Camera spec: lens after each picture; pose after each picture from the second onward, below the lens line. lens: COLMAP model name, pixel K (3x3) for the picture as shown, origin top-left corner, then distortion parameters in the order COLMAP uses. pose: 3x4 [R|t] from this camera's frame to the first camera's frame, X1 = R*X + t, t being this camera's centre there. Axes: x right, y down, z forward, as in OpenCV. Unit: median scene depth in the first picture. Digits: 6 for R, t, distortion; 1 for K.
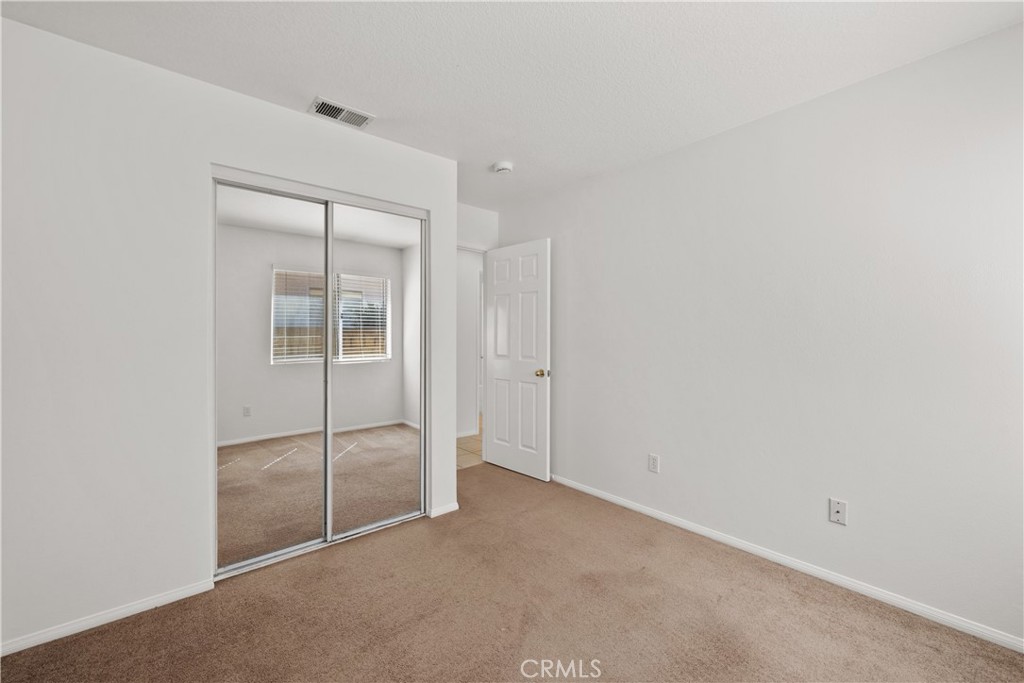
lens RADIAL K [[408.1, 0, 520.3], [0, 408.1, 339.2], [0, 0, 1]] dist [-0.003199, 0.000206]
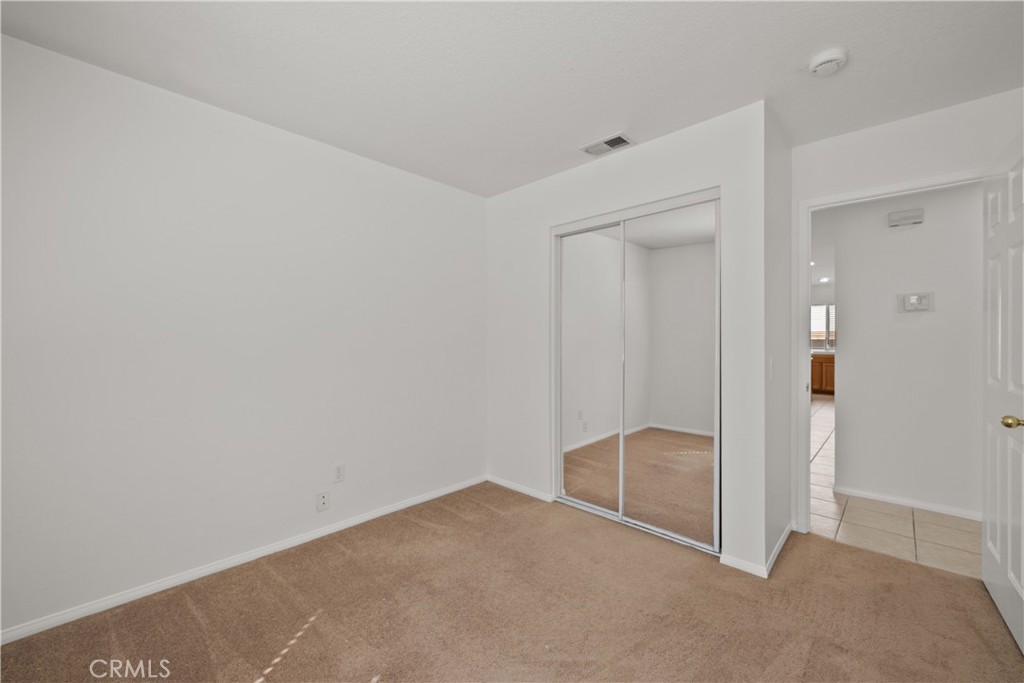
lens RADIAL K [[408.1, 0, 515.8], [0, 408.1, 343.9], [0, 0, 1]] dist [-0.003199, 0.000206]
pose [[0.101999, 0.015661, -0.994661, 0.602022], [-0.011370, 0.999829, 0.014576, -0.008379], [0.994720, 0.009822, 0.102159, 0.555675]]
